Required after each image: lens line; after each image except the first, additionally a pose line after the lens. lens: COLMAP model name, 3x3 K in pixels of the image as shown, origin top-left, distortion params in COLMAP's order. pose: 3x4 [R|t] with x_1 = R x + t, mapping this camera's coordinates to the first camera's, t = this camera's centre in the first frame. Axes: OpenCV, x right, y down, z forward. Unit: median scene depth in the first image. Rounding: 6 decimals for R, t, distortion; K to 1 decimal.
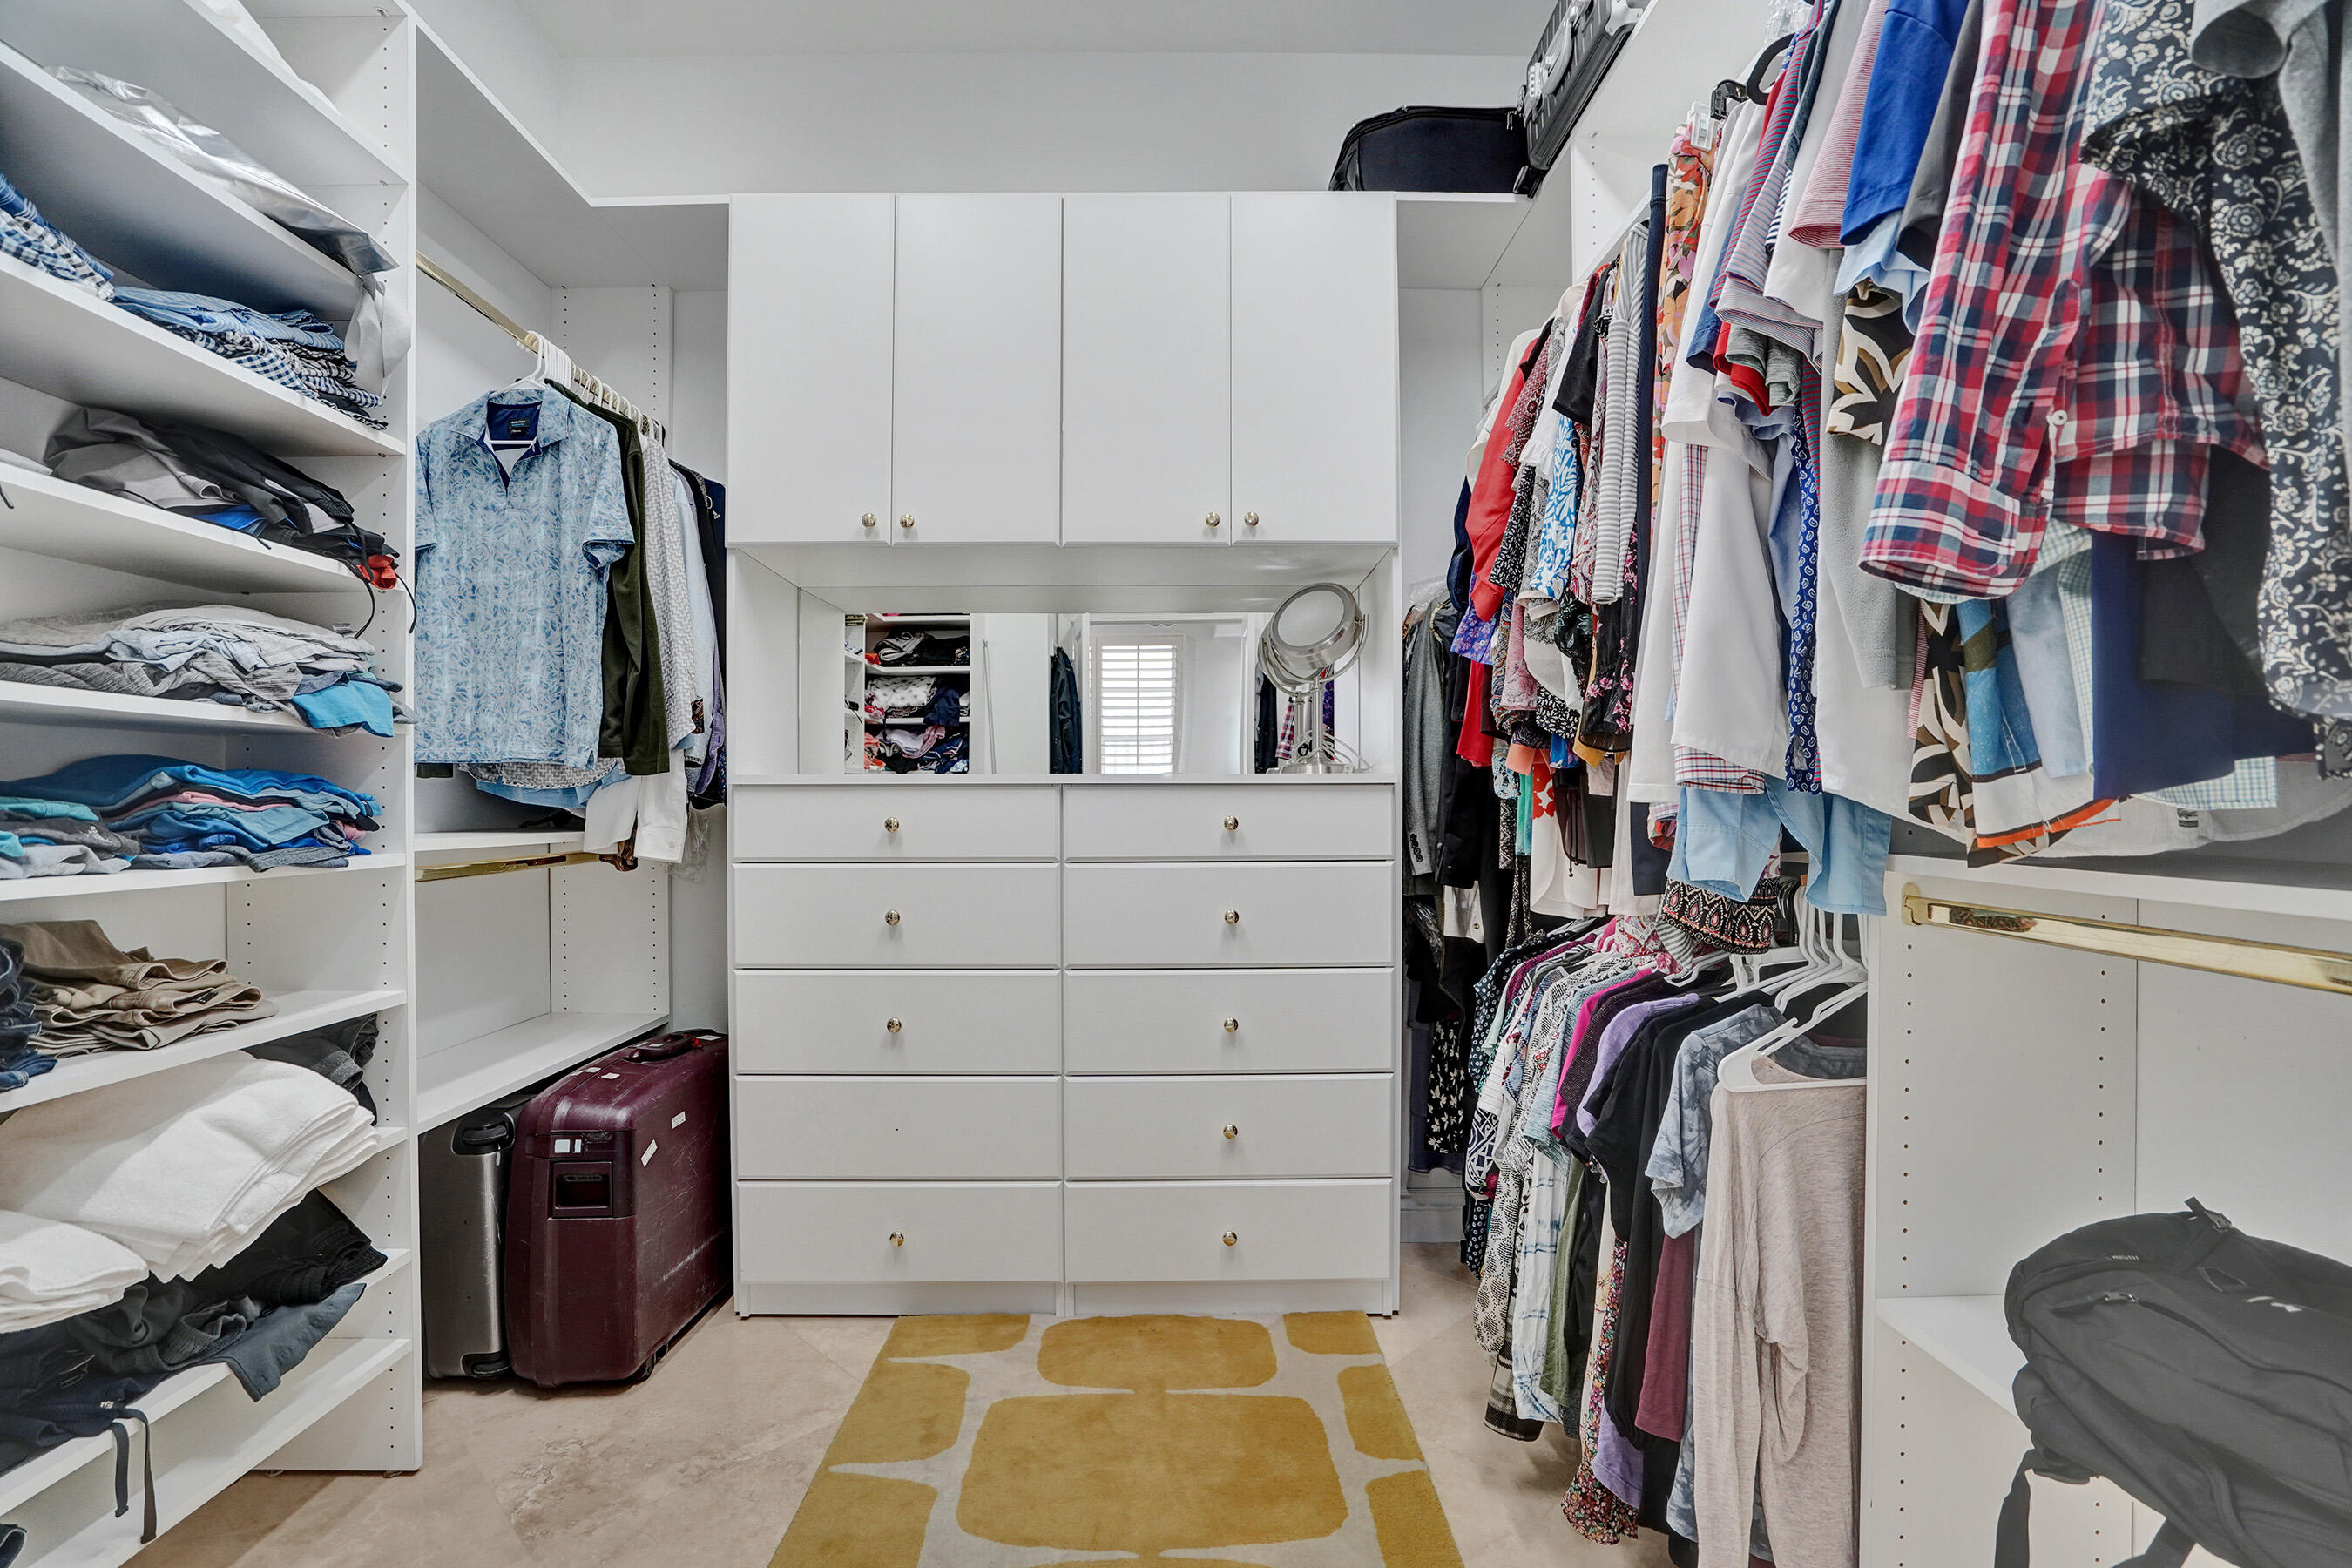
lens RADIAL K [[1100.5, 0, 1166.1], [0, 1100.5, 797.7], [0, 0, 1]] dist [-0.047834, 0.014721]
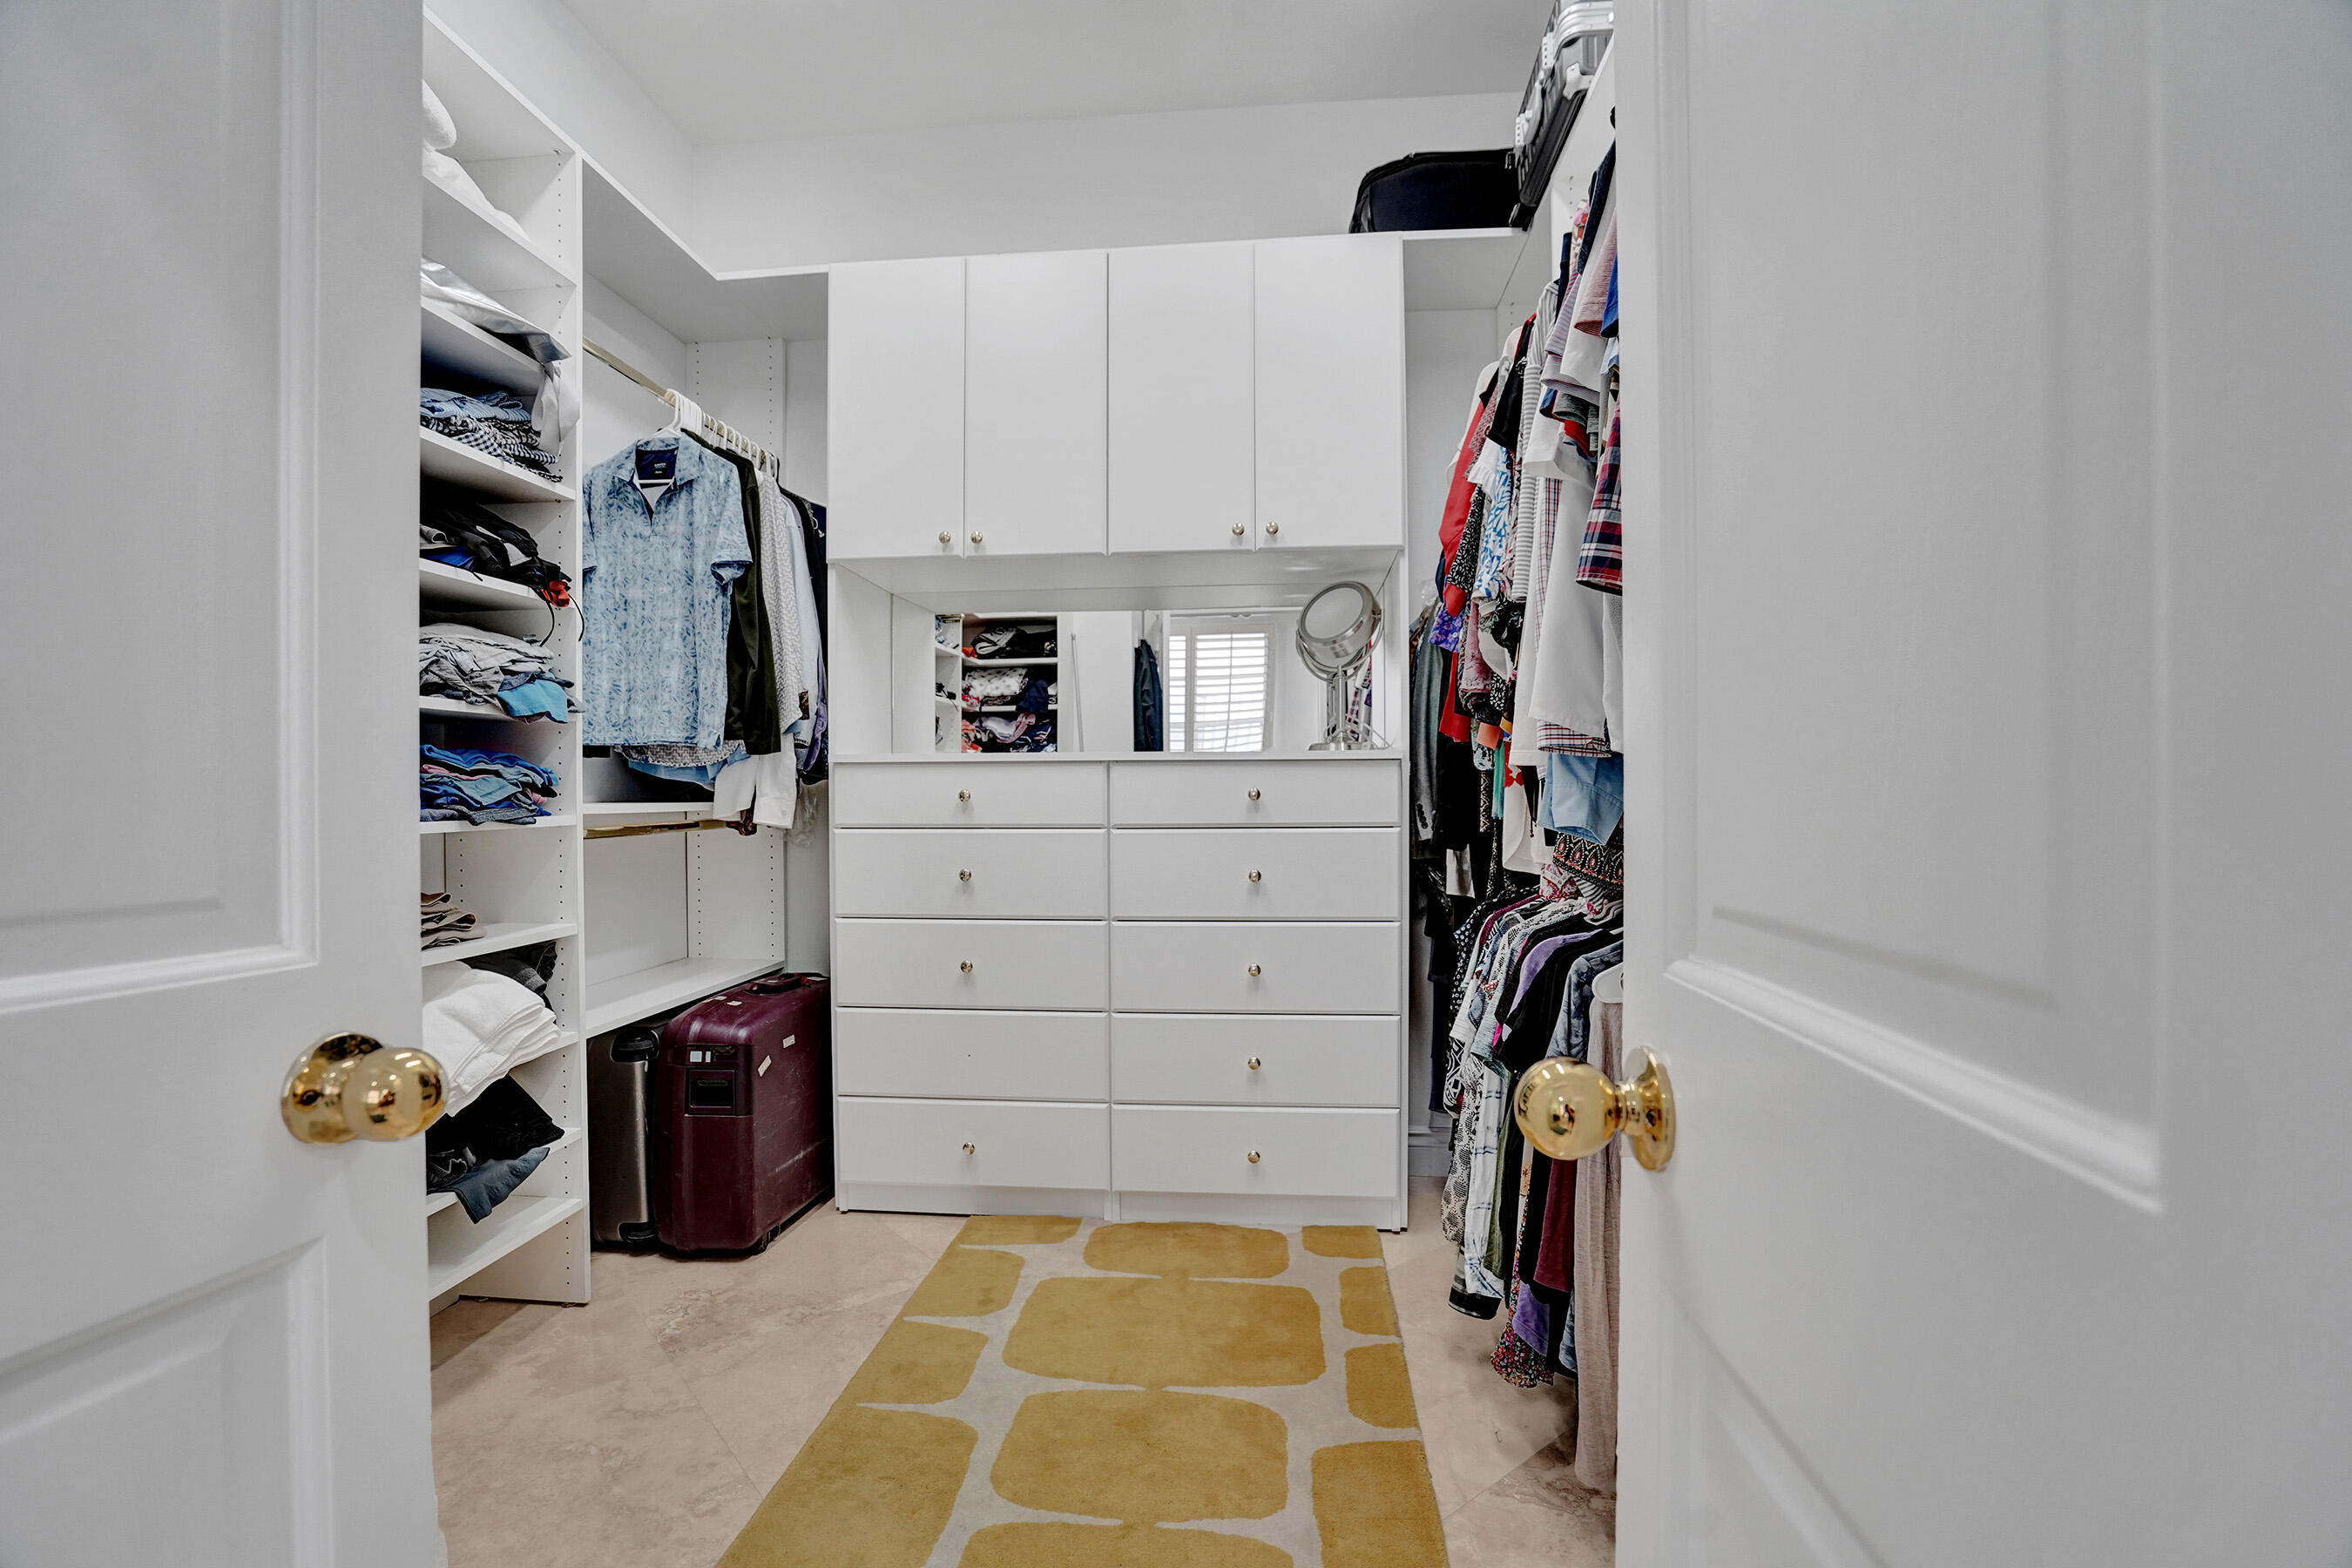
lens RADIAL K [[1108.3, 0, 1172.1], [0, 1108.3, 788.9], [0, 0, 1]] dist [-0.049984, 0.010812]
pose [[0.994777, -0.002366, -0.102048, 0.108692], [0.002654, 0.999993, 0.002685, 0.017191], [0.102041, -0.002941, 0.994776, -0.184356]]
